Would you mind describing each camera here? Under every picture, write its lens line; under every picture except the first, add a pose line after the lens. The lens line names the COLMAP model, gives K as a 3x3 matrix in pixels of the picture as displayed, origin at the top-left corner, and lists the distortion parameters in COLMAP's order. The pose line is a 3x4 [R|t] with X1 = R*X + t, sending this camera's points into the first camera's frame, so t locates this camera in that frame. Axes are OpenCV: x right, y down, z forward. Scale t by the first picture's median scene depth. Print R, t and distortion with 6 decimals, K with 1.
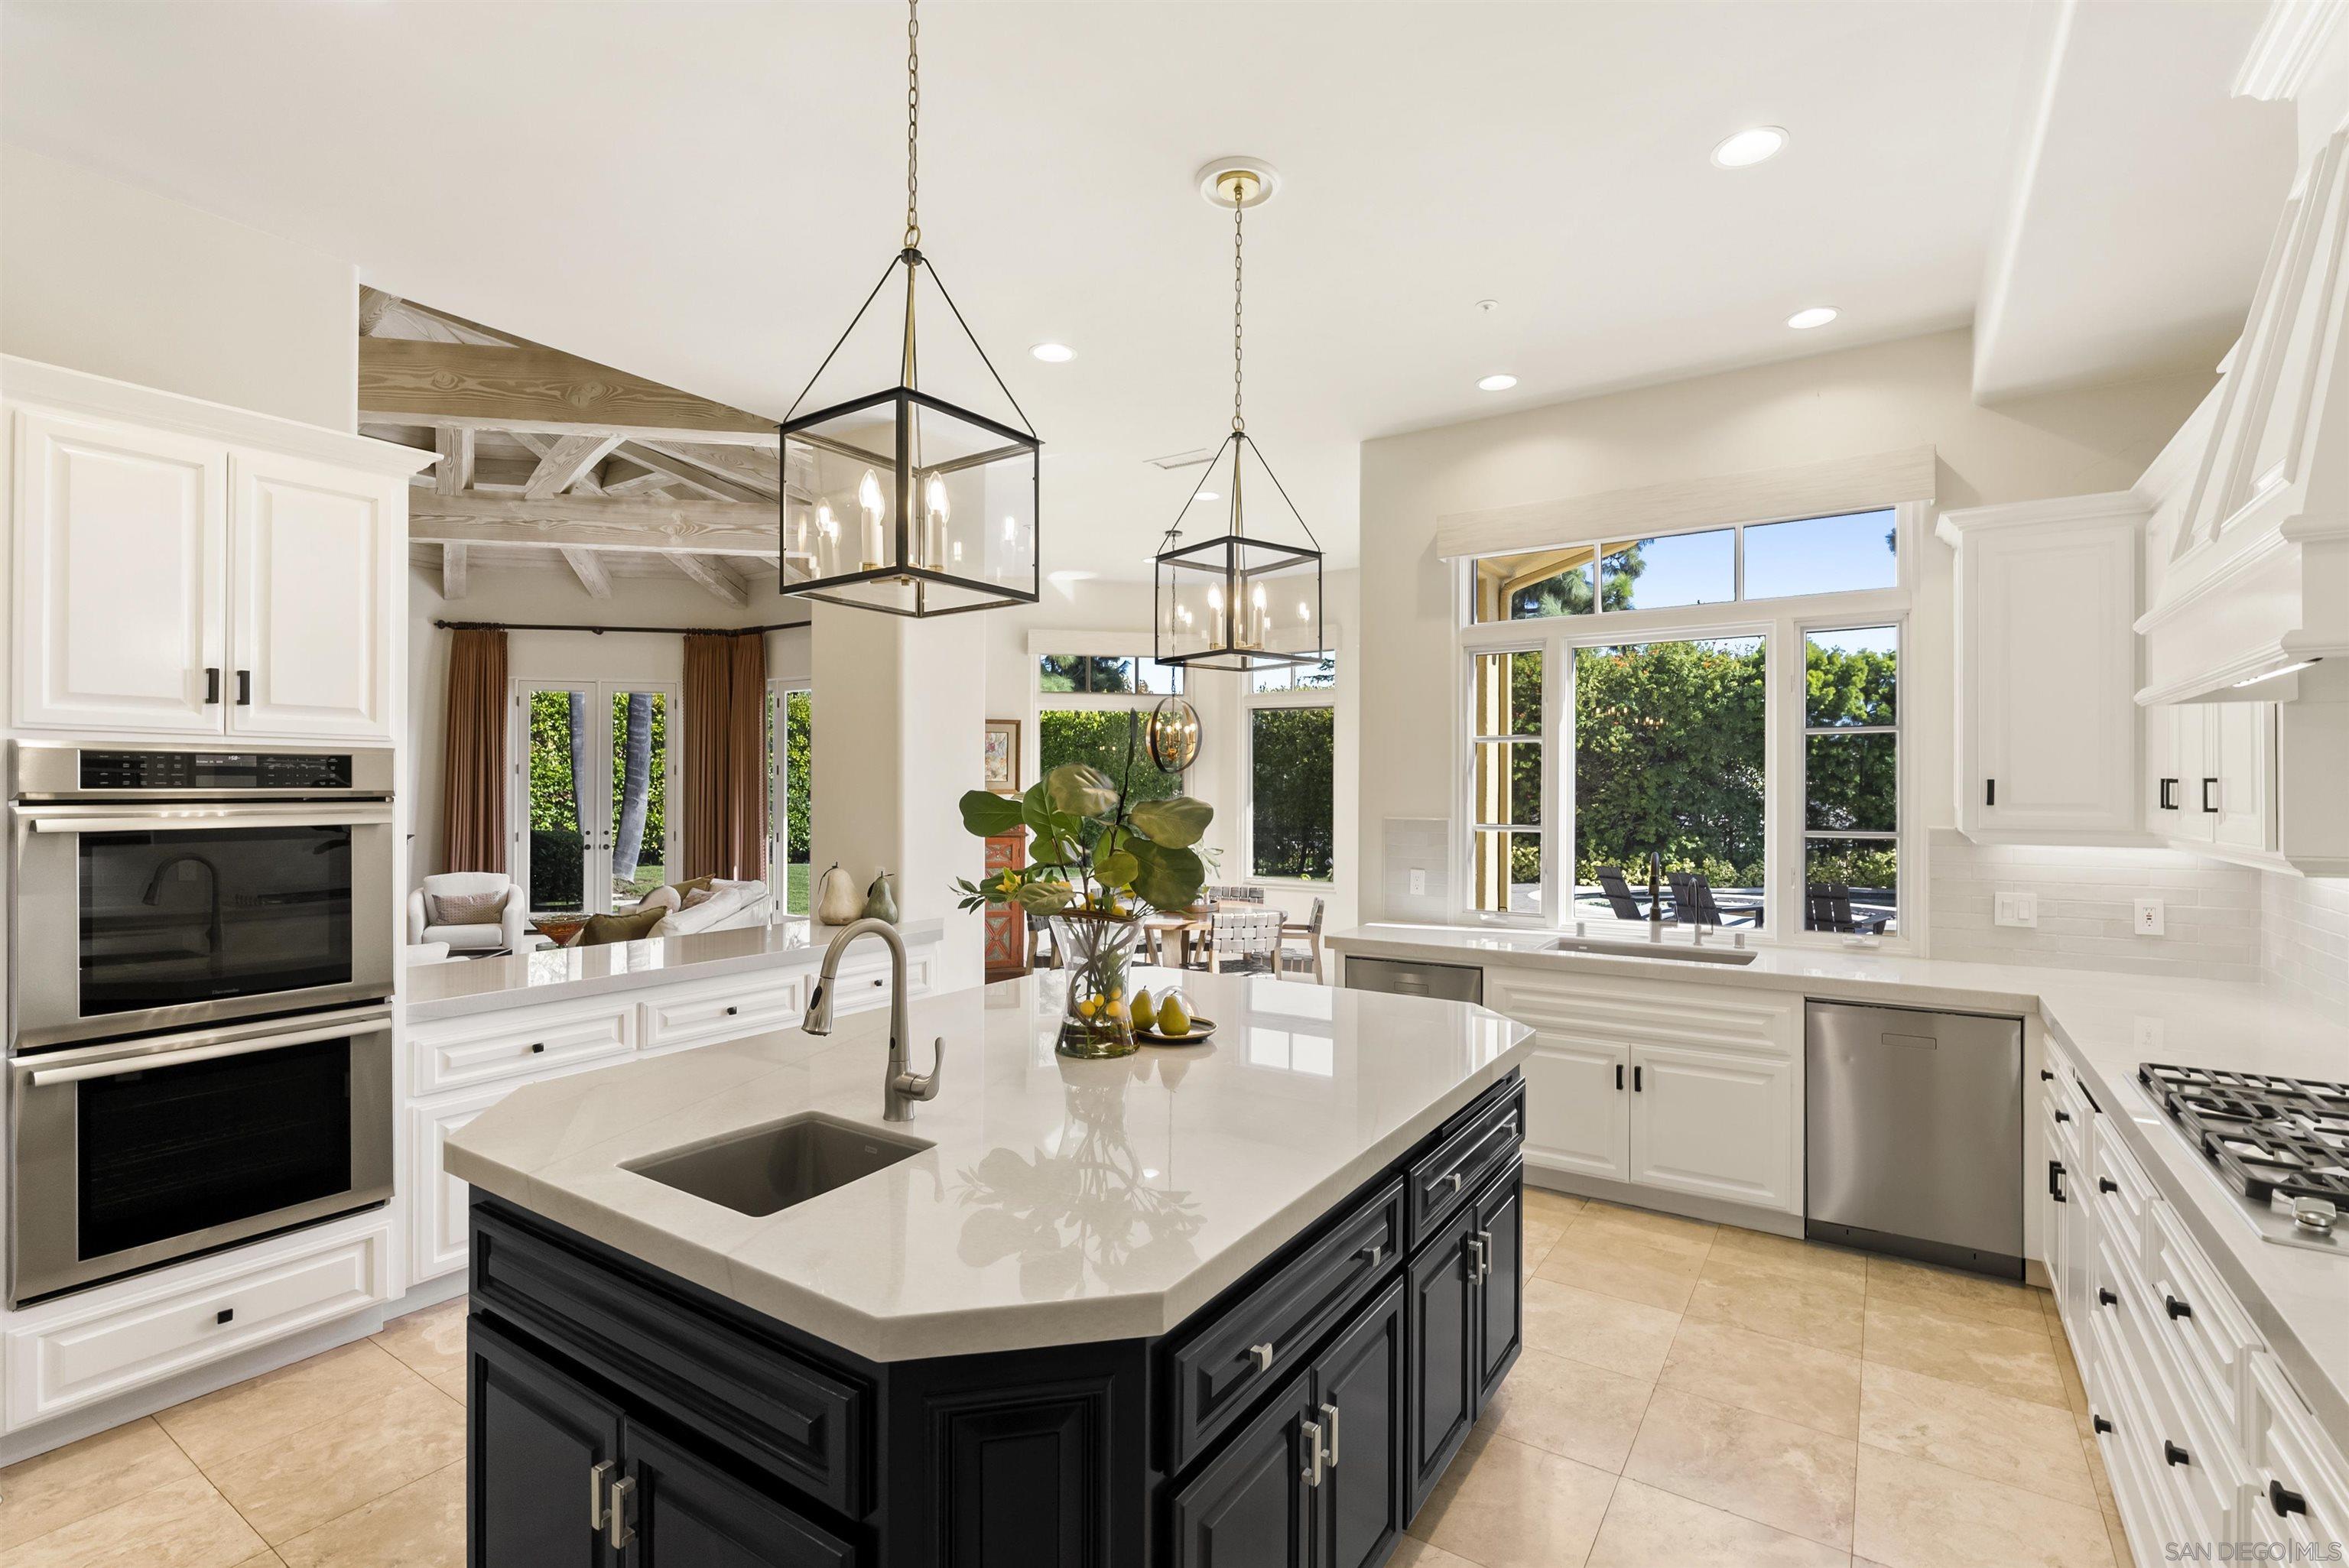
lens RADIAL K [[1071.6, 0, 1182.4], [0, 1071.6, 784.4], [0, 0, 1]] dist [-0.004213, 0.001633]
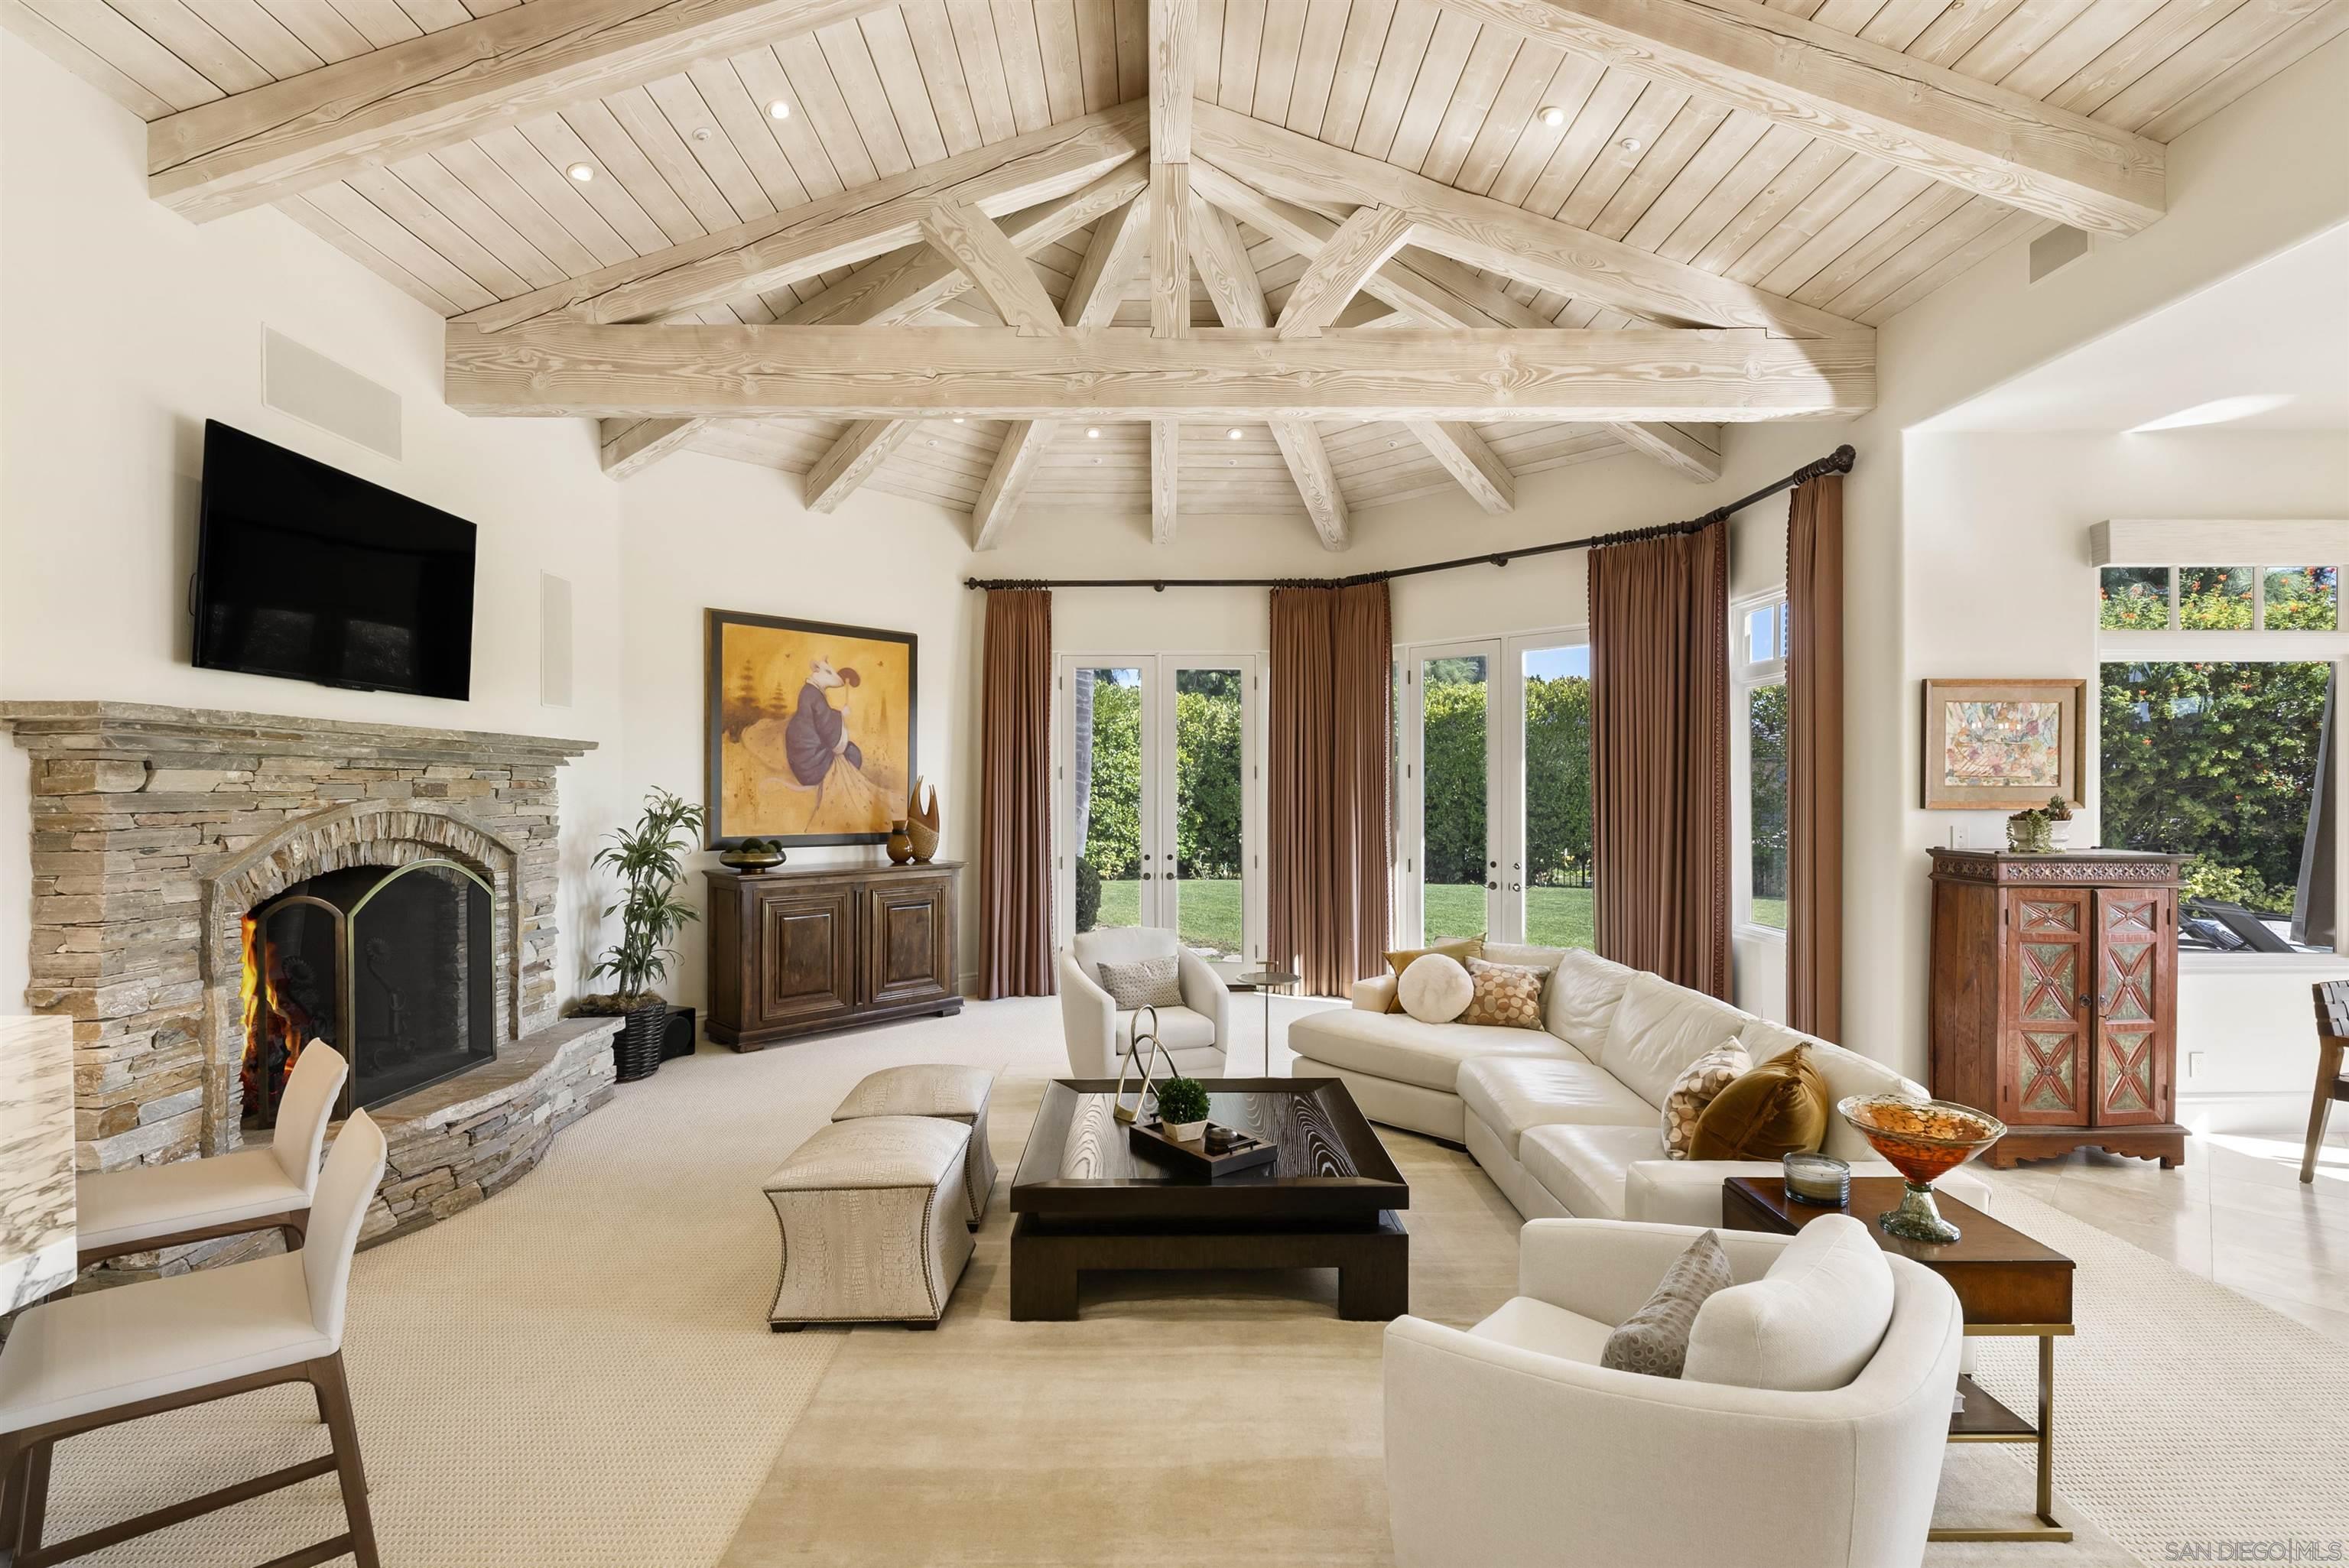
lens RADIAL K [[1071.6, 0, 1181.7], [0, 1071.6, 795.4], [0, 0, 1]] dist [-0.004213, 0.001633]
pose [[0.984170, -0.005476, -0.177143, -0.395928], [0.007708, 0.999899, 0.011914, -0.006700], [0.177060, -0.013091, 0.984113, 0.264162]]
